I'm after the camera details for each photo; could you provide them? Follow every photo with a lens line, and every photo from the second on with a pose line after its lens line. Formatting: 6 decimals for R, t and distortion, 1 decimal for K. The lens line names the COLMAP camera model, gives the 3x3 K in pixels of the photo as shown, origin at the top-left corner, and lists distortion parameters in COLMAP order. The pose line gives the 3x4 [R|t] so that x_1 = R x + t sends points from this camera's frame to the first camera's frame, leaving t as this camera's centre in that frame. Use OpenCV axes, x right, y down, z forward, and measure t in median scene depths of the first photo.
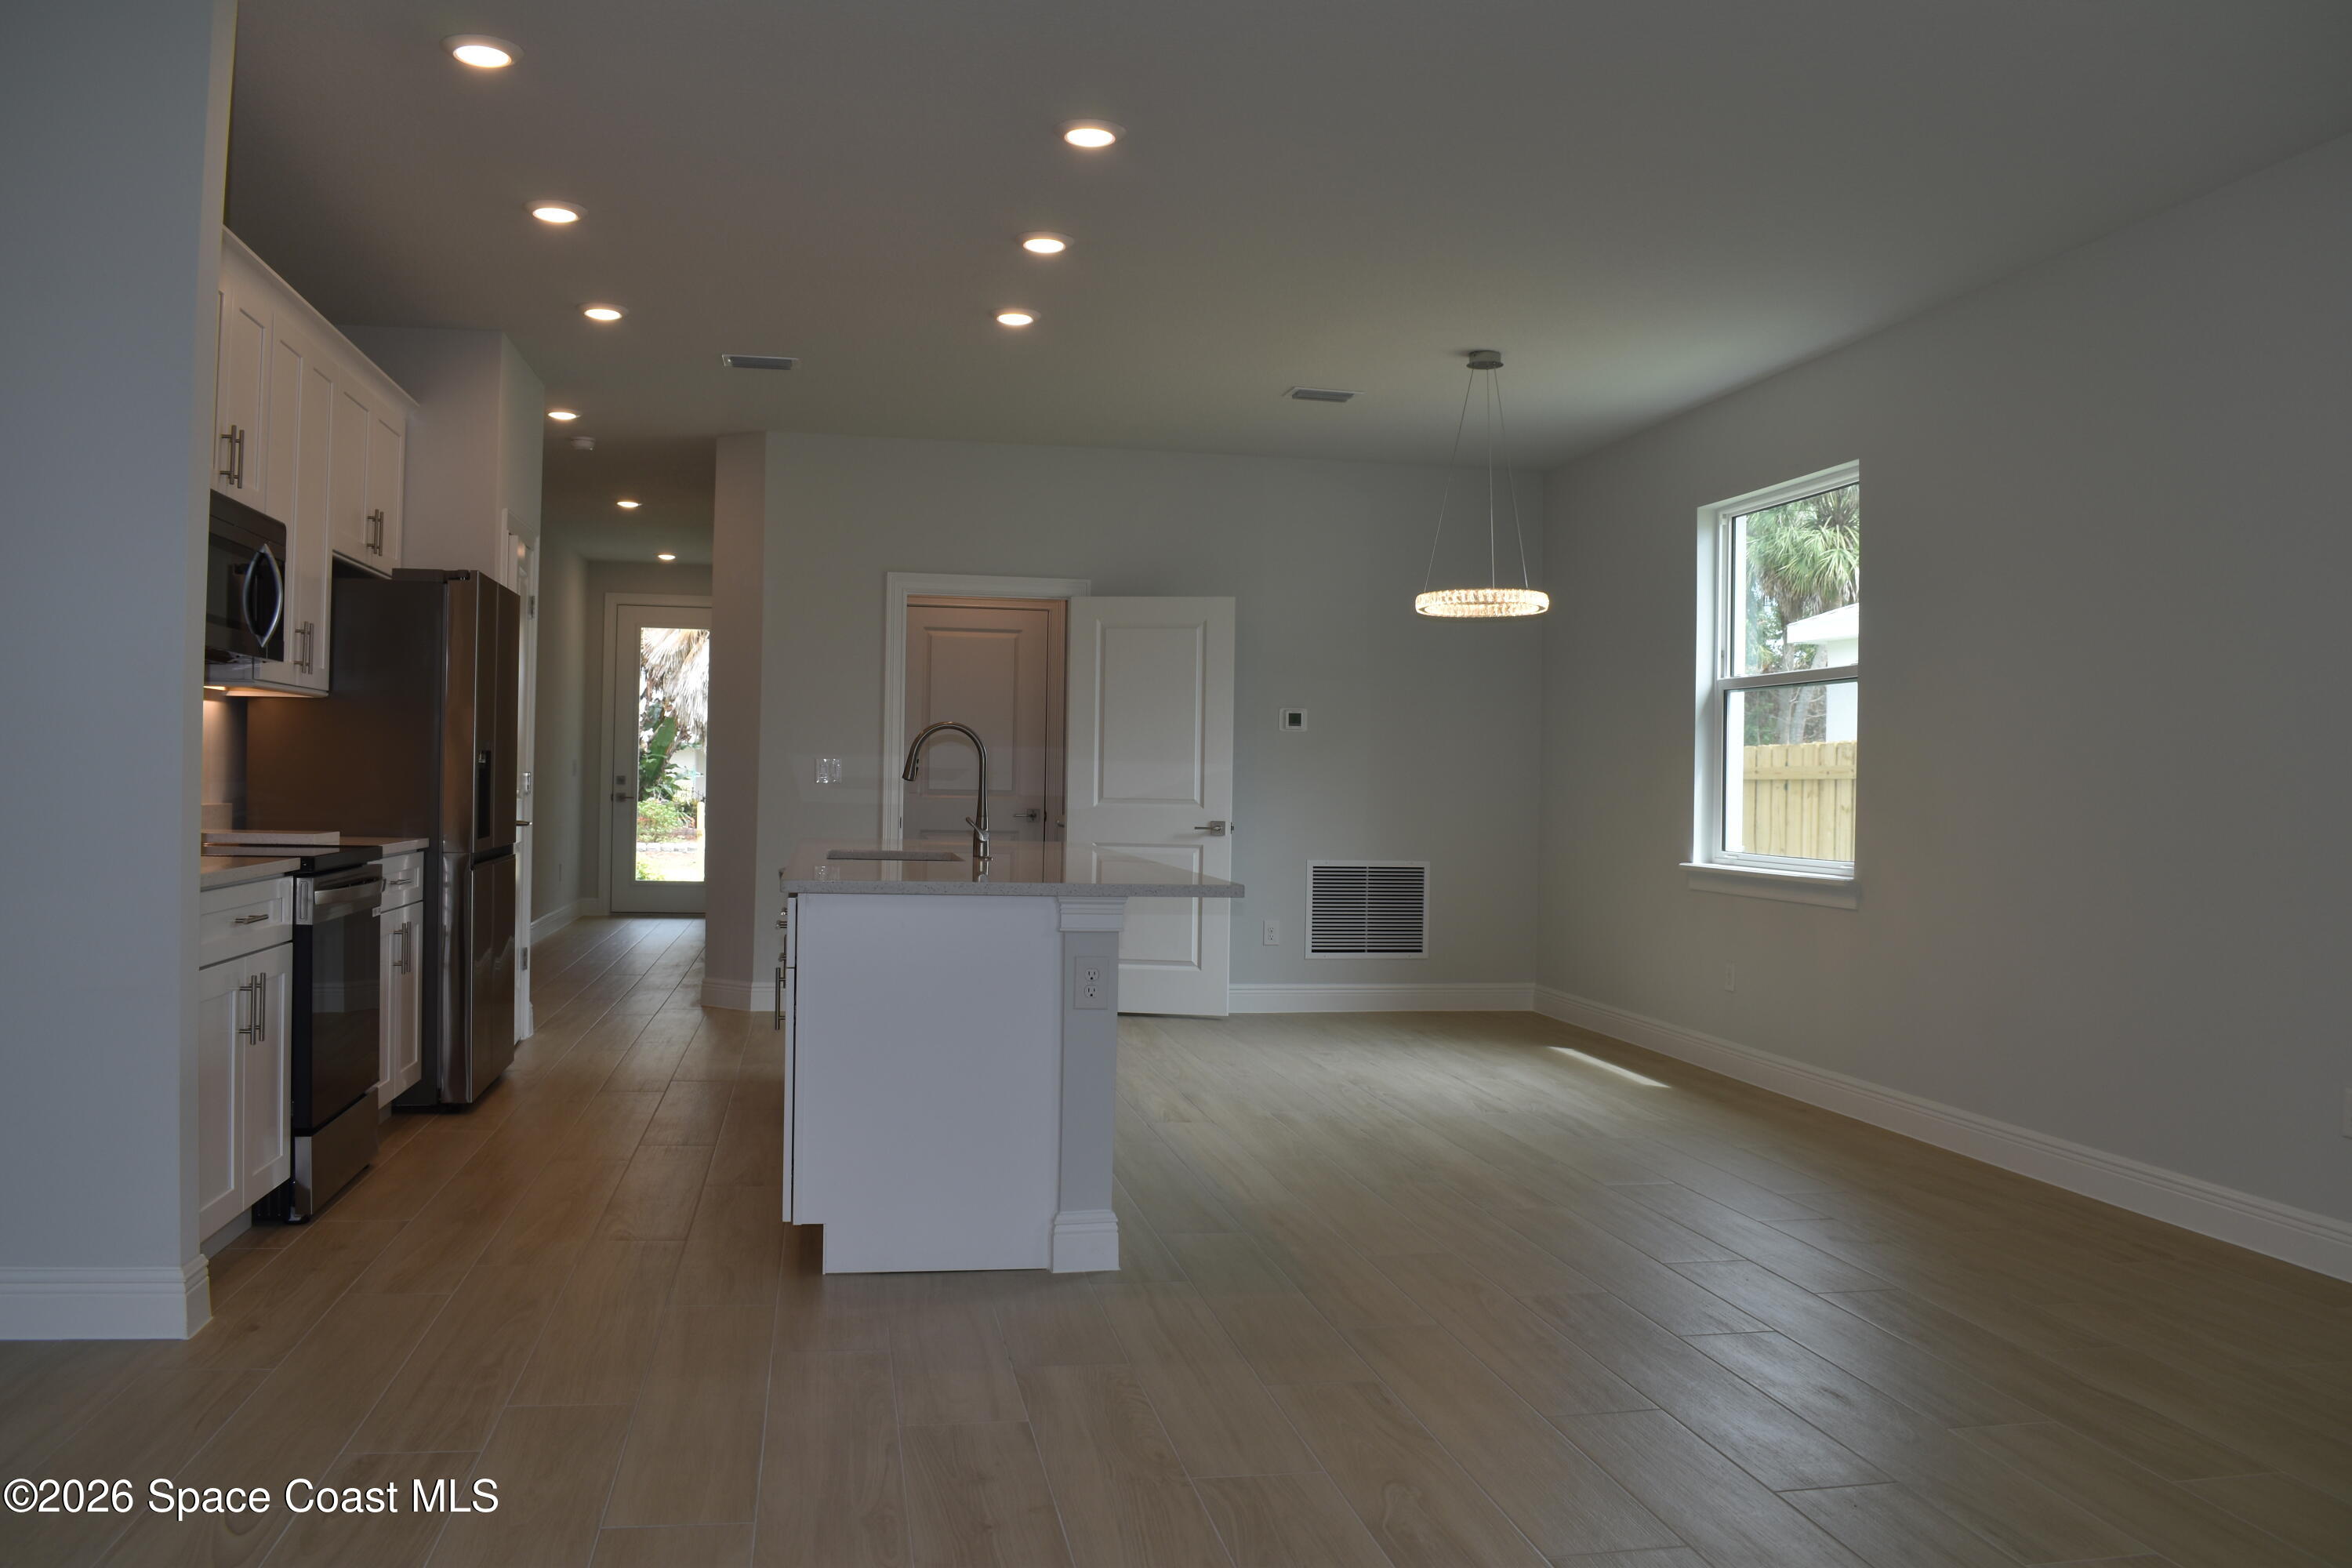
lens RADIAL K [[1846.3, 0, 1176.0], [0, 1846.3, 784.0], [0, 0, 1]] dist [-0.090935, 0.002420]
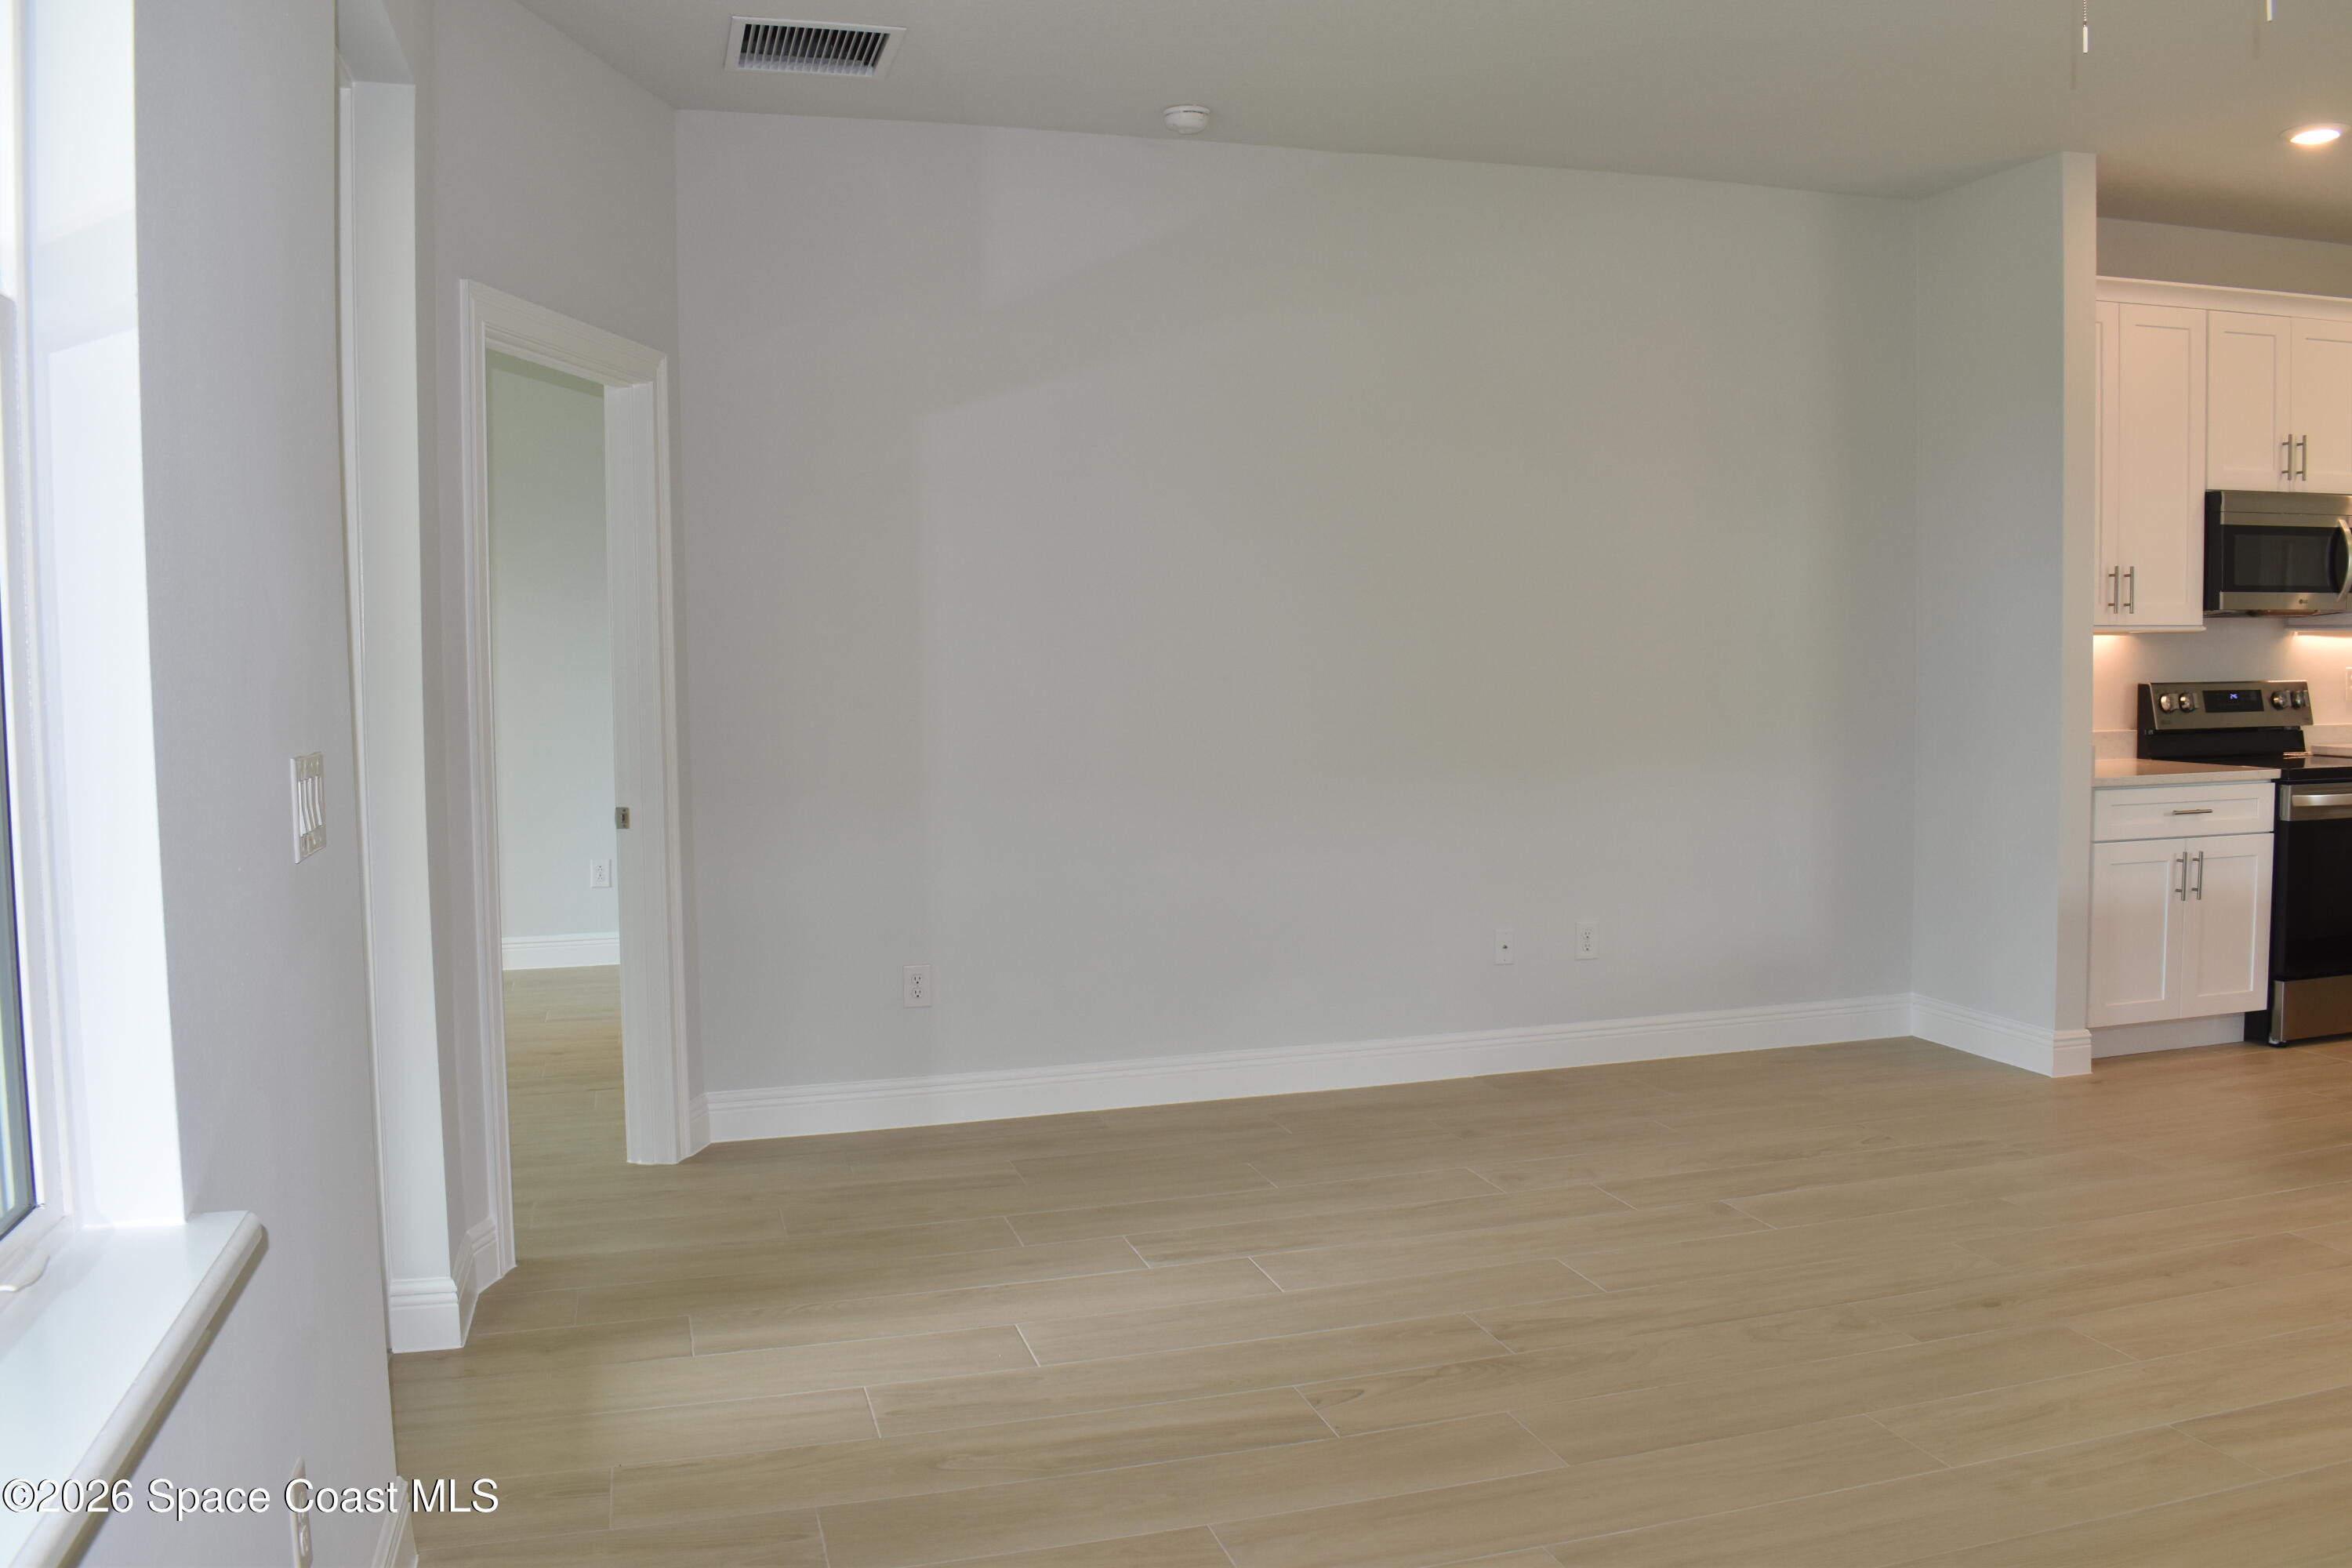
lens RADIAL K [[1846.3, 0, 1176.0], [0, 1846.3, 784.0], [0, 0, 1]] dist [-0.090935, 0.002420]
pose [[0.101135, 0.054358, -0.993387, 0.732372], [0.018202, 0.998238, 0.056476, -0.036878], [0.994706, -0.023793, 0.099968, 0.071323]]
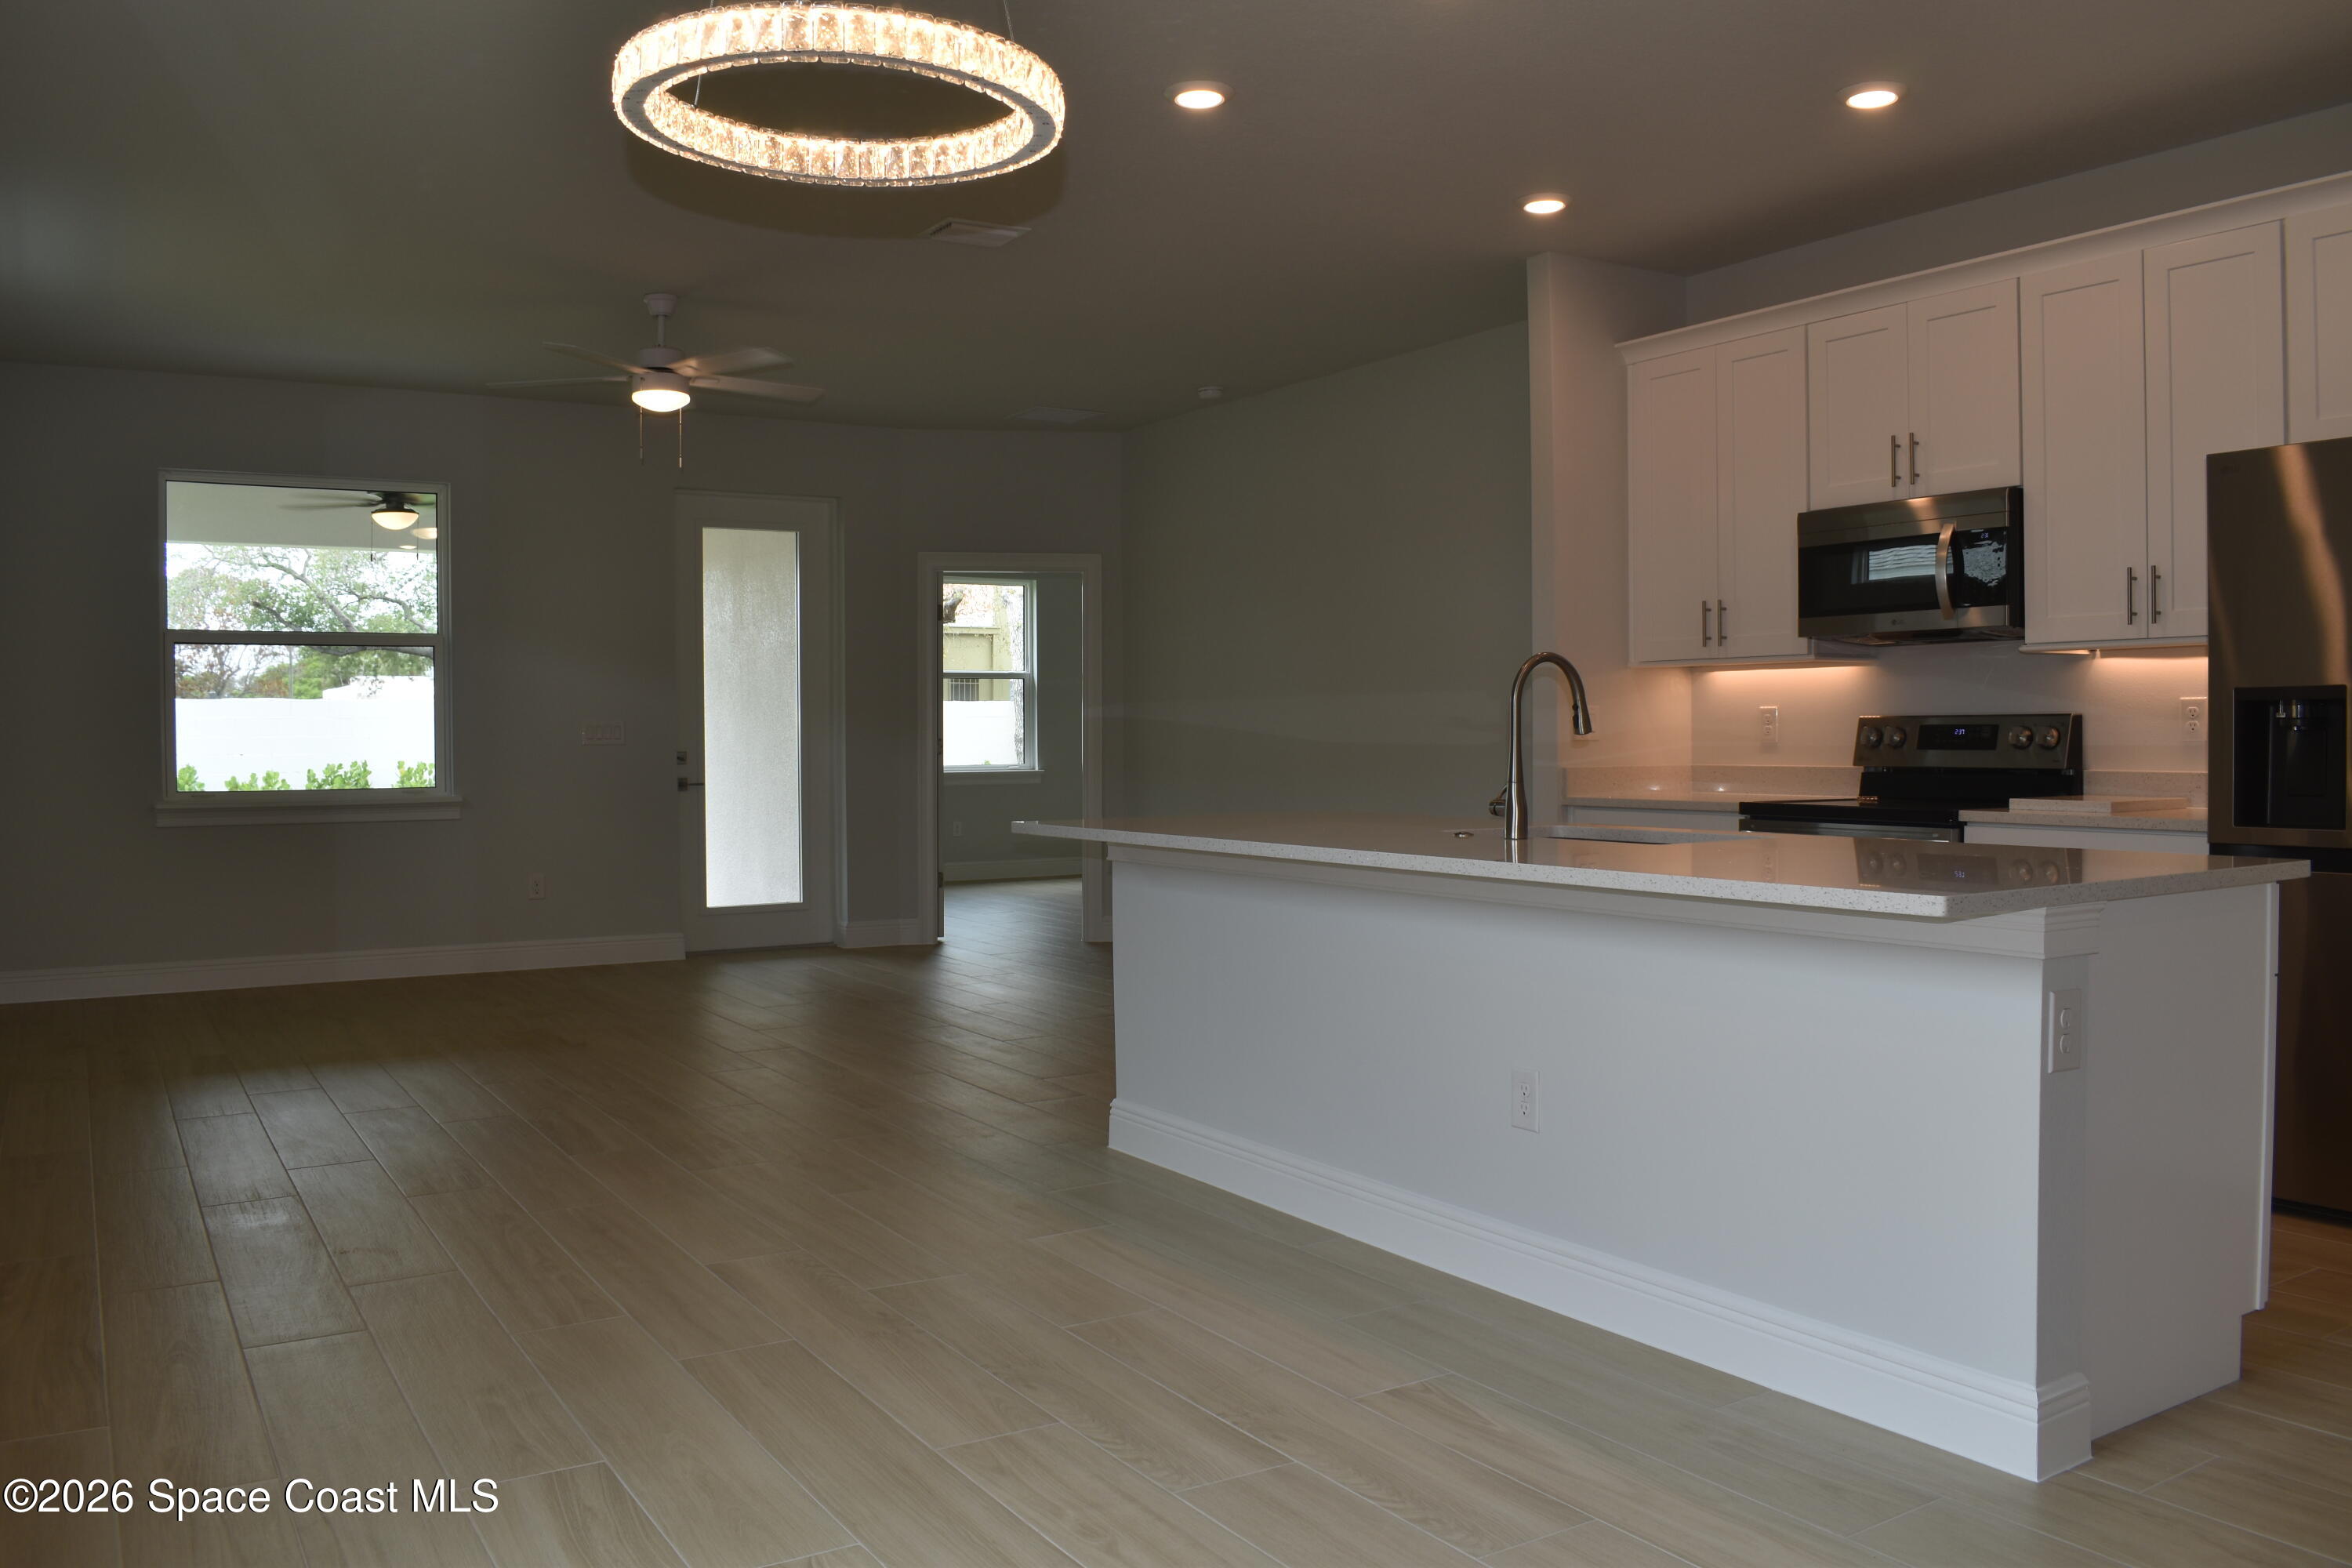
lens RADIAL K [[1846.3, 0, 1176.0], [0, 1846.3, 784.0], [0, 0, 1]] dist [-0.090935, 0.002420]
pose [[-0.933980, -0.001548, -0.357323, 0.365741], [-0.007887, 0.999836, 0.016283, 0.007651], [0.357239, 0.018026, -0.933839, 1.968316]]
